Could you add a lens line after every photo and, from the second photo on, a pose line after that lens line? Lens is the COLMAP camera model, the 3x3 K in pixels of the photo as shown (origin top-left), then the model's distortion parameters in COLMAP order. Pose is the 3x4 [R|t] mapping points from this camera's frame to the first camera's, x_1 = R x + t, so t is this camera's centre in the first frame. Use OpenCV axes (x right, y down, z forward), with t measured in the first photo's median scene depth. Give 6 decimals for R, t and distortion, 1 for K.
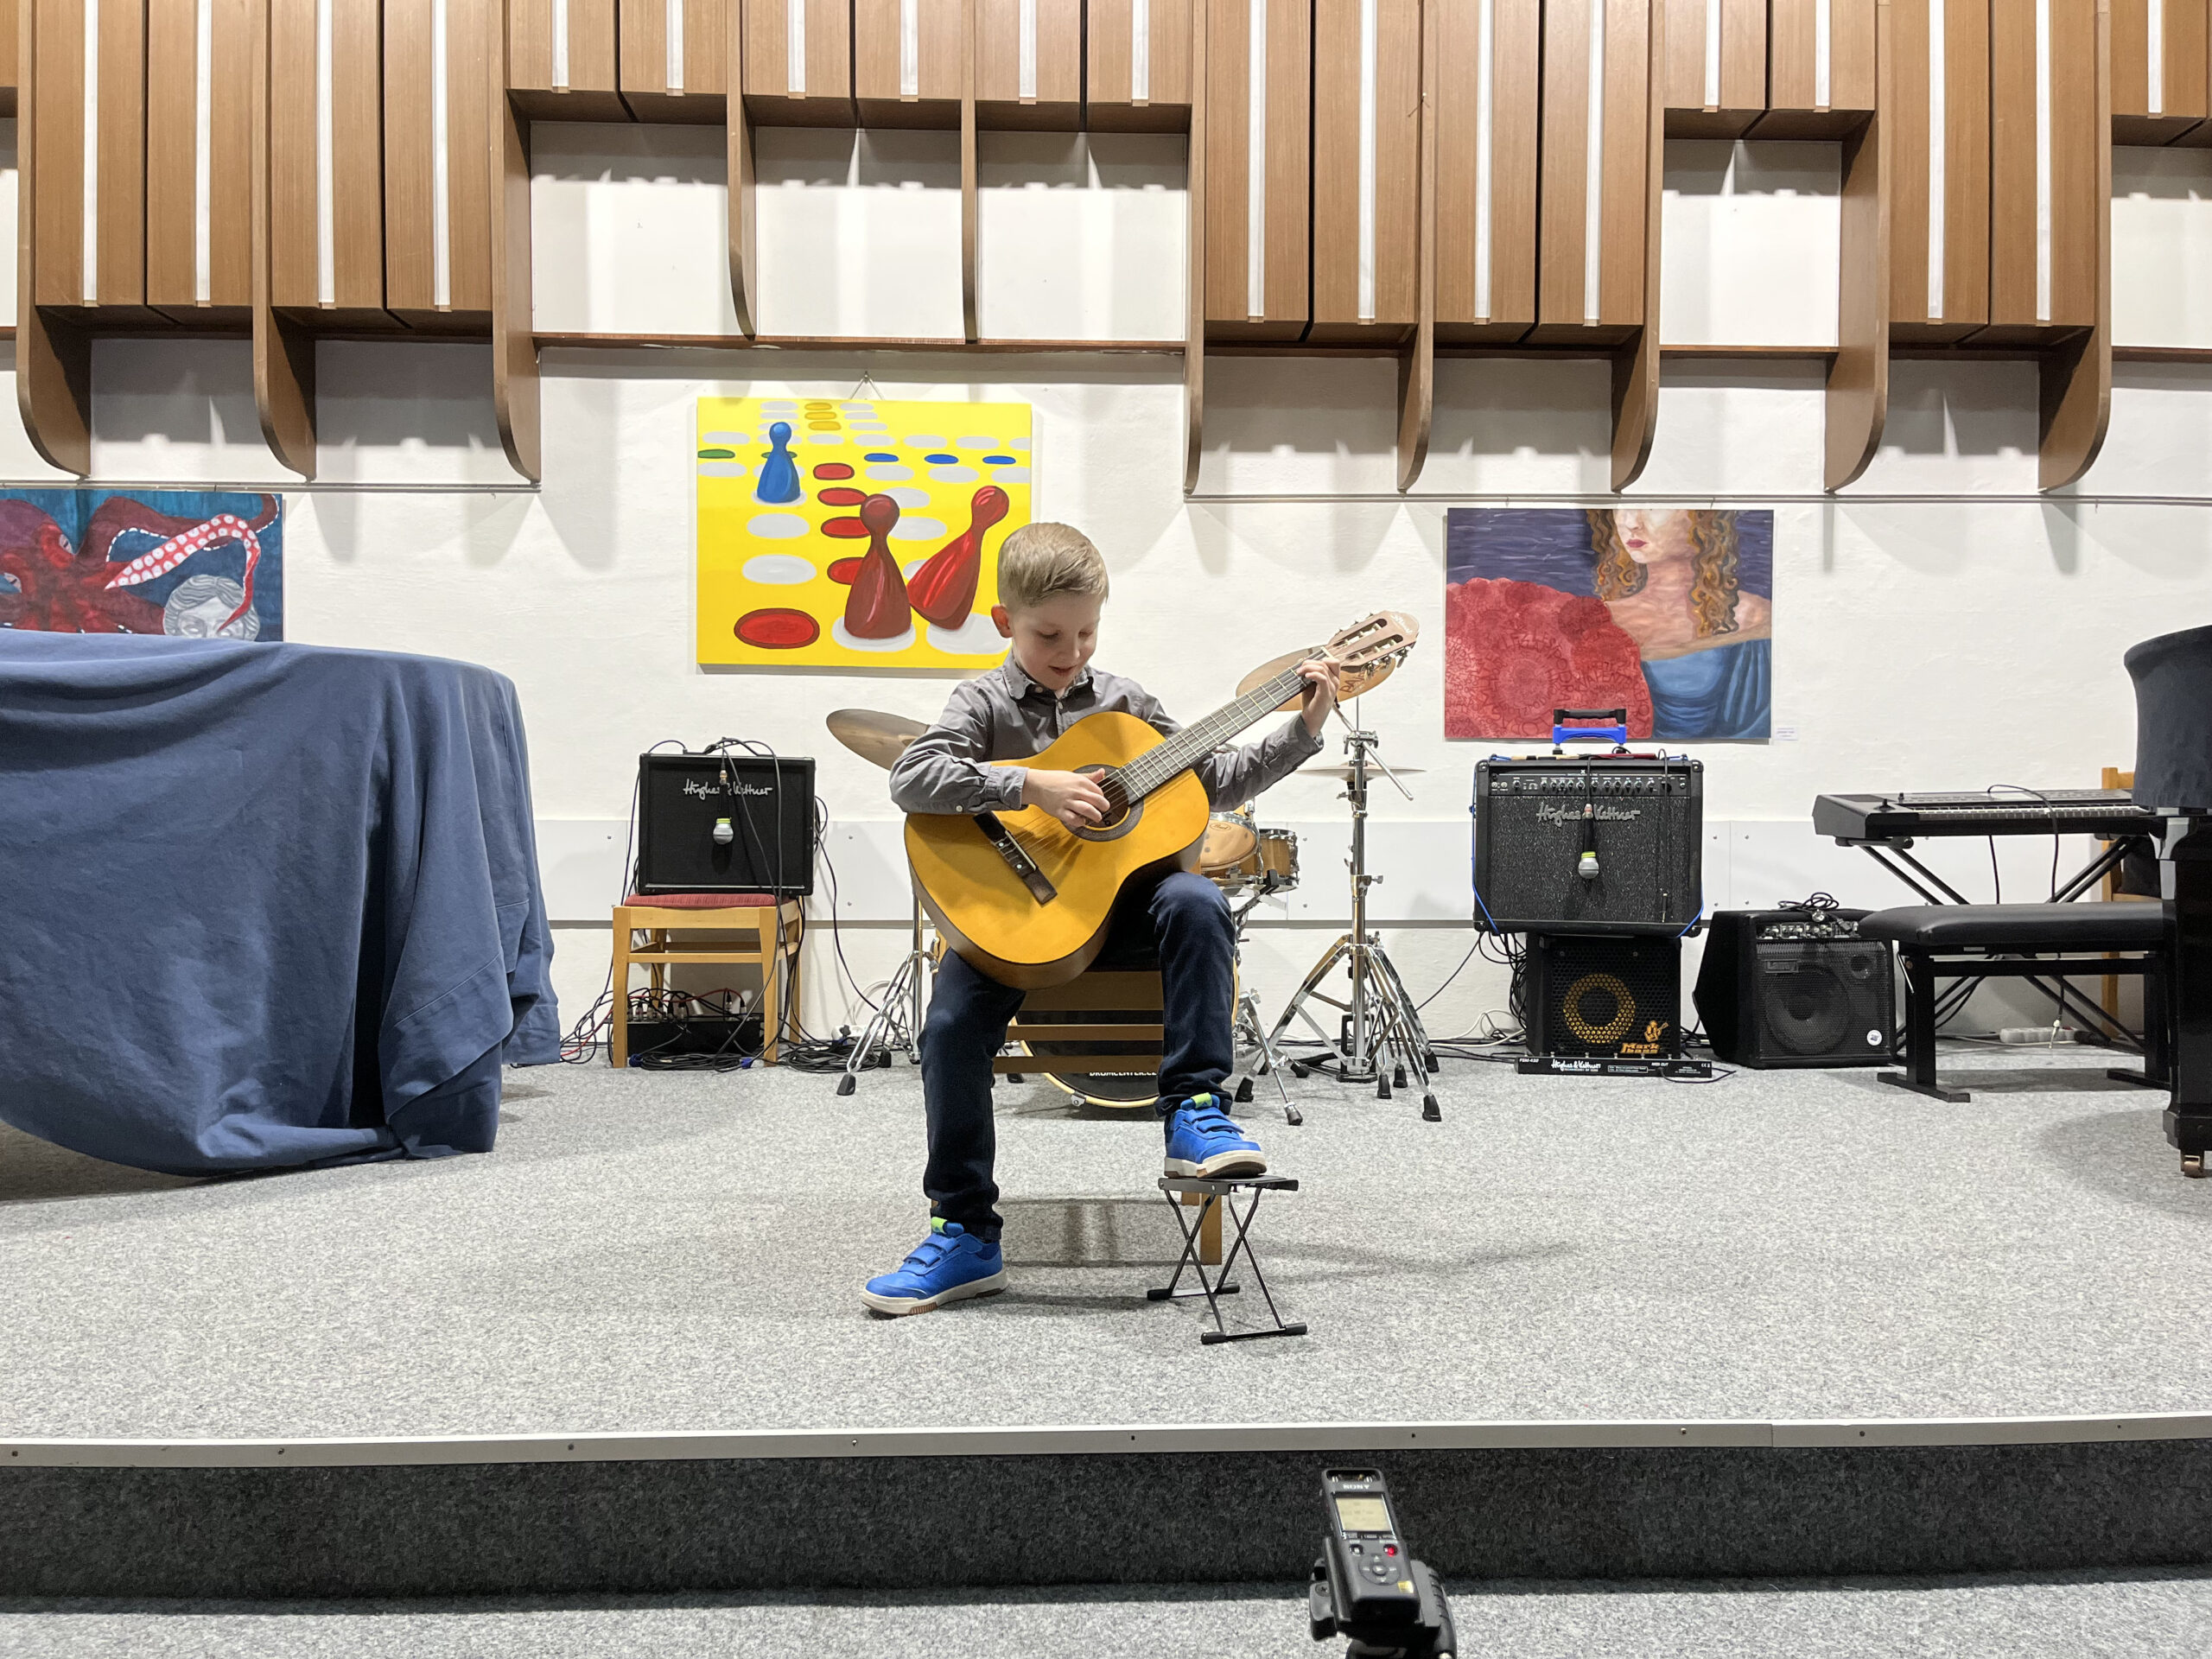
lens RADIAL K [[1678.7, 0, 1112.9], [0, 1678.7, 842.0], [0, 0, 1]] dist [0.019758, 0.037978]
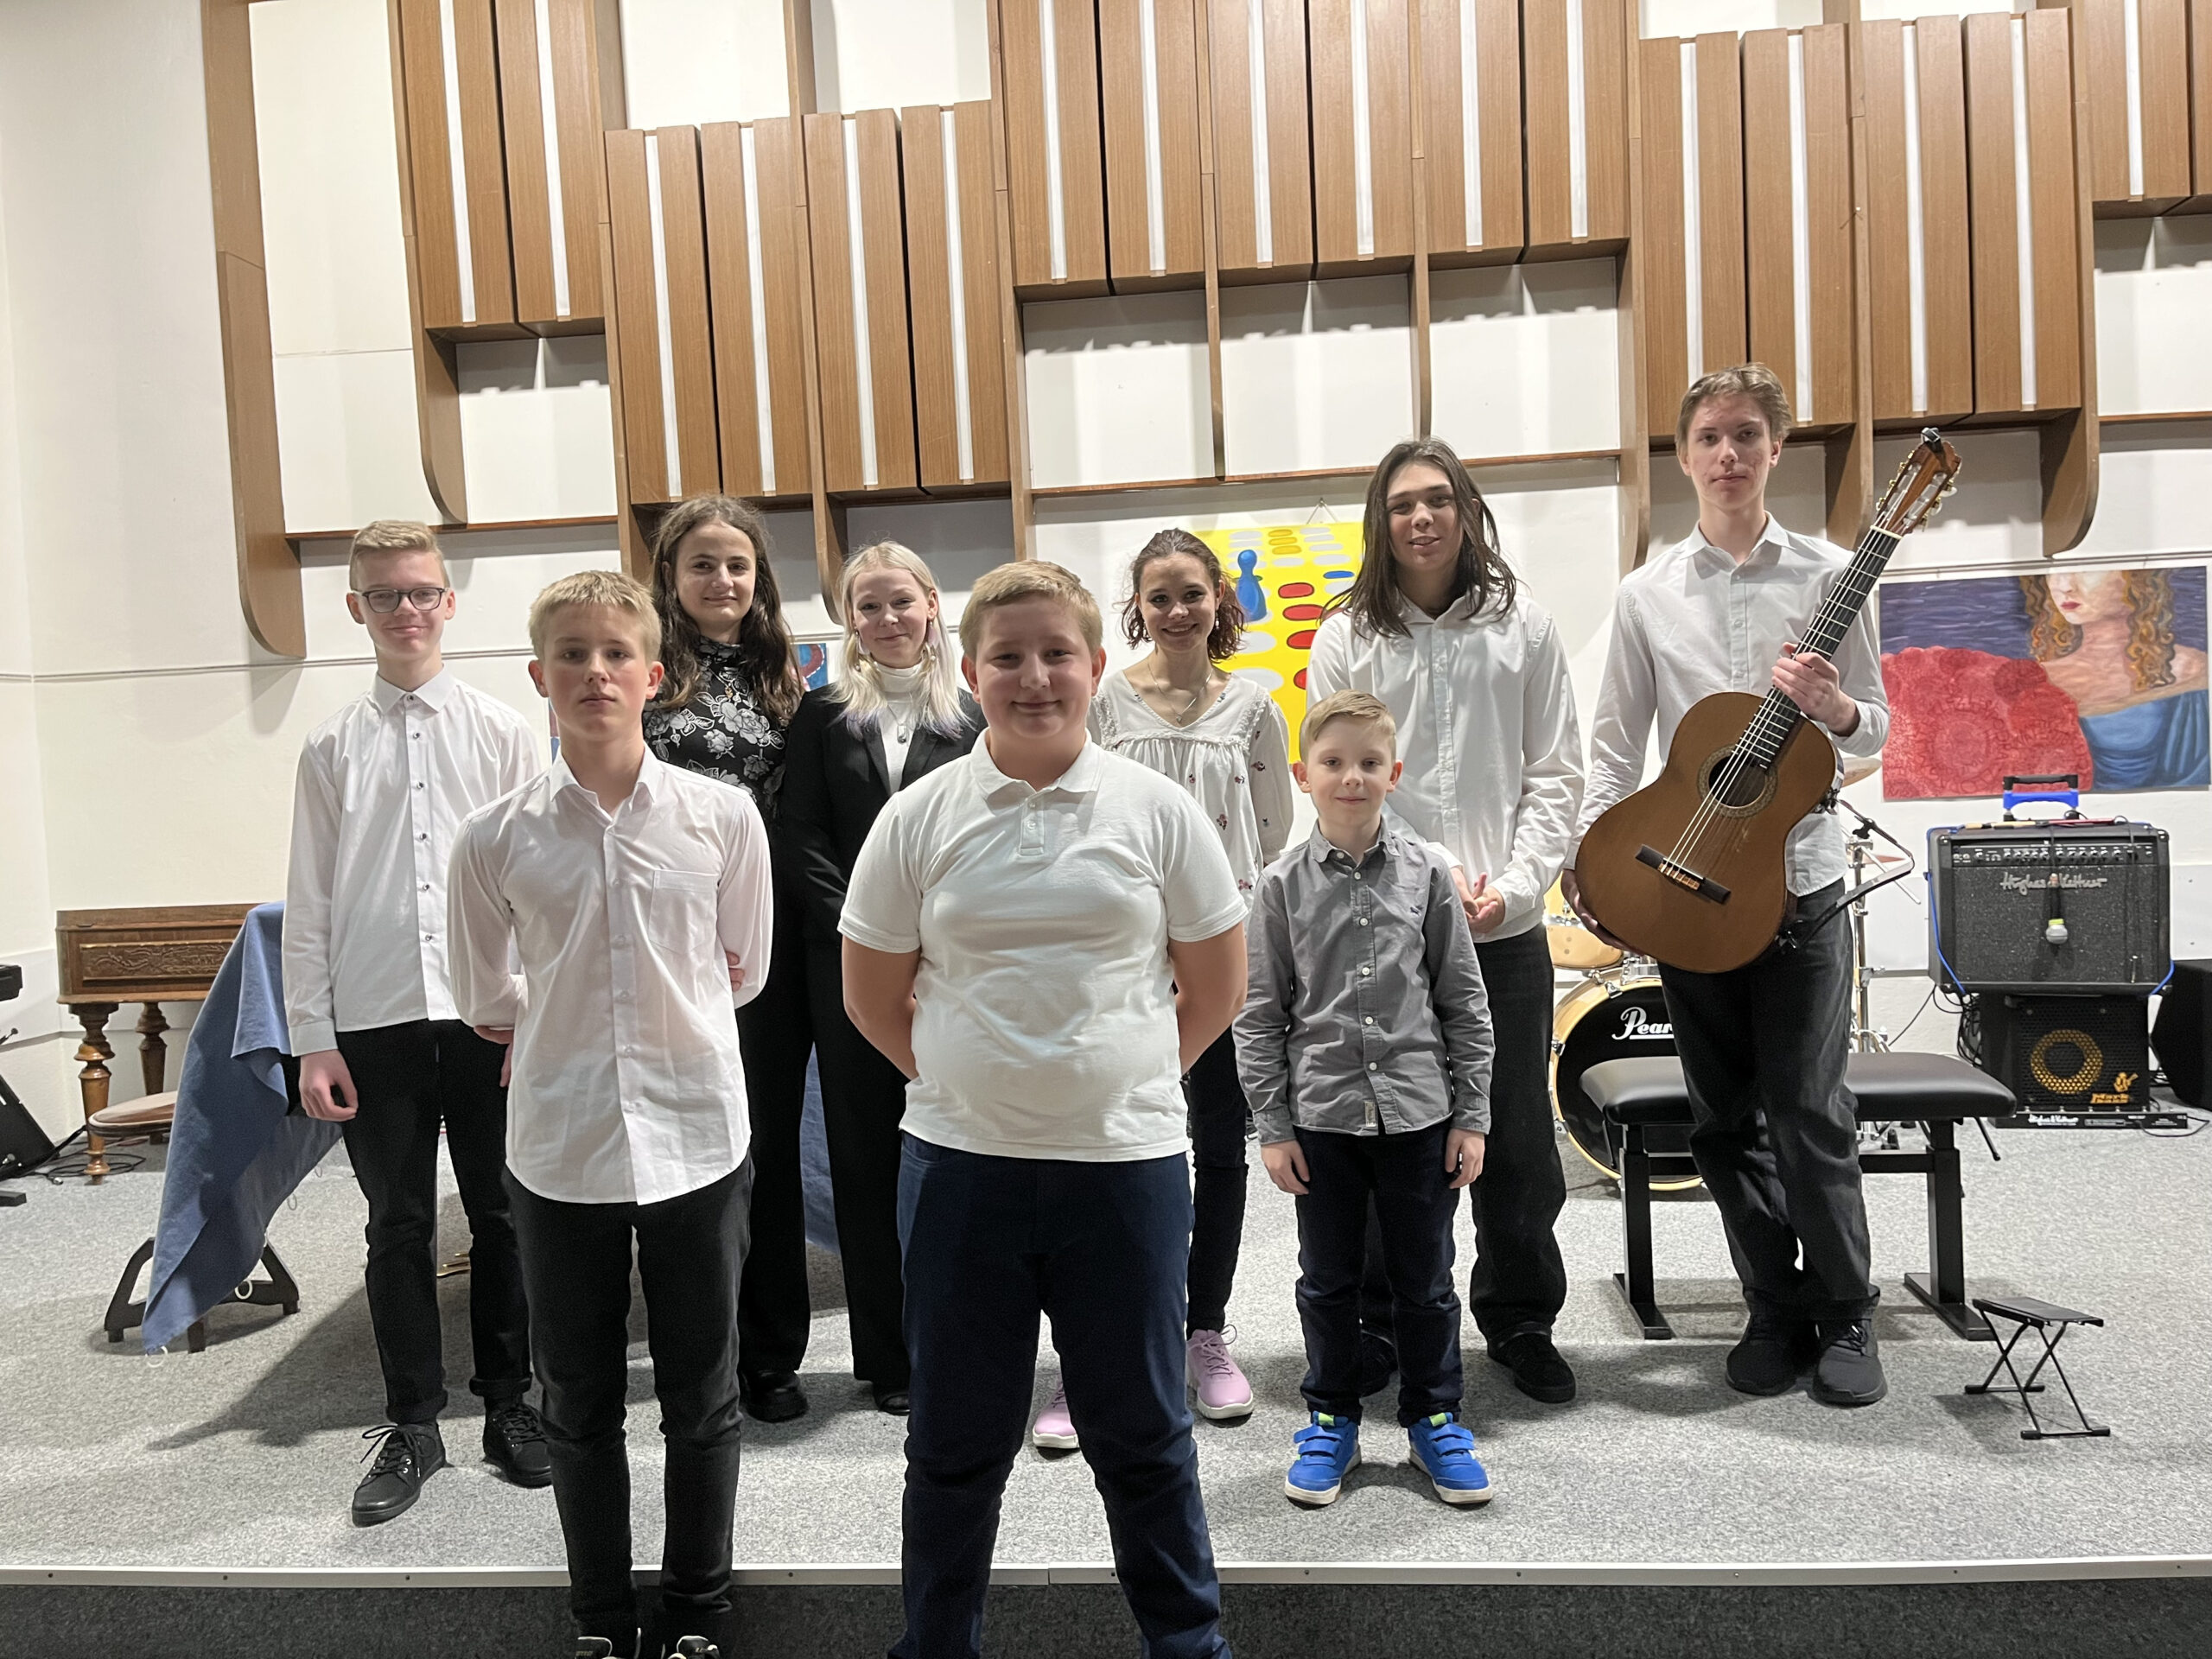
lens RADIAL K [[1670.7, 0, 1106.0], [0, 1670.7, 829.5], [0, 0, 1]] dist [0.095366, -0.134161]
pose [[0.991172, -0.045704, -0.124457, -0.161395], [0.050185, 0.998191, 0.033105, -0.105760], [0.122719, -0.039058, 0.991673, -0.127917]]
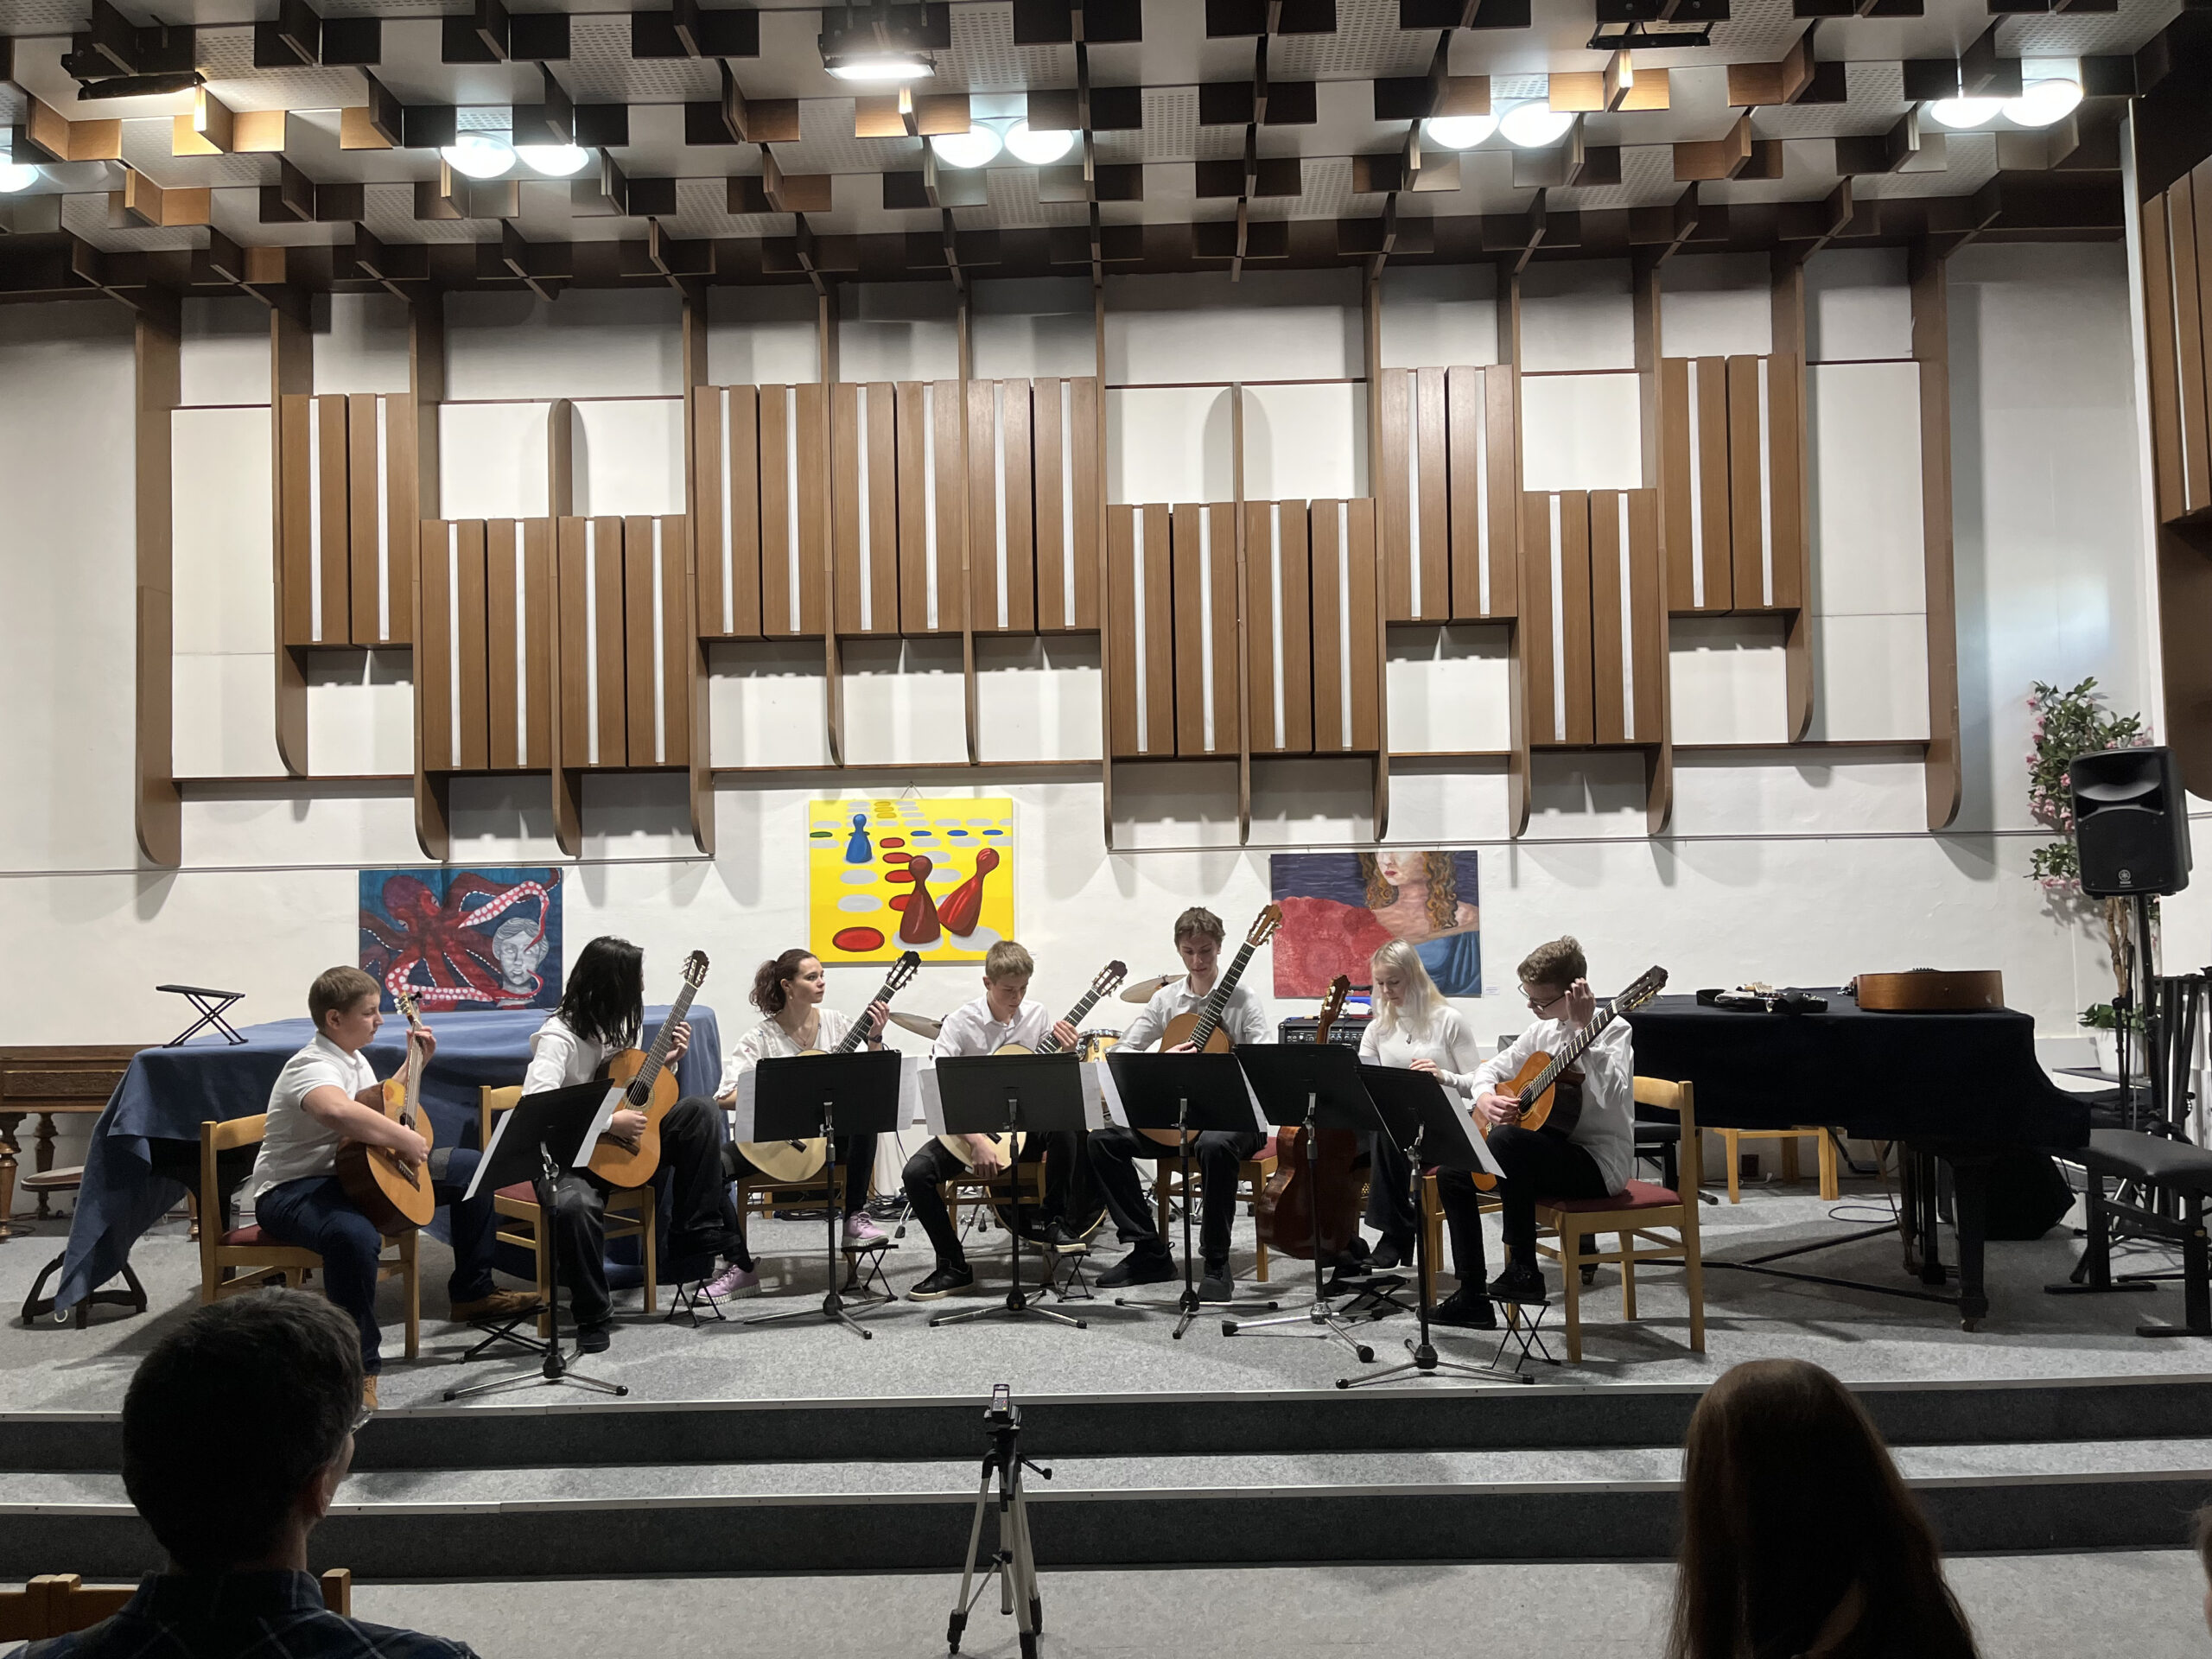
lens RADIAL K [[1640.0, 0, 1095.2], [0, 1640.0, 840.9], [0, 0, 1]] dist [0.111784, -0.148823]
pose [[0.998022, -0.024806, -0.057770, 0.124713], [0.022030, 0.998595, -0.048197, -0.141955], [0.058884, 0.046829, 0.997166, -0.588236]]
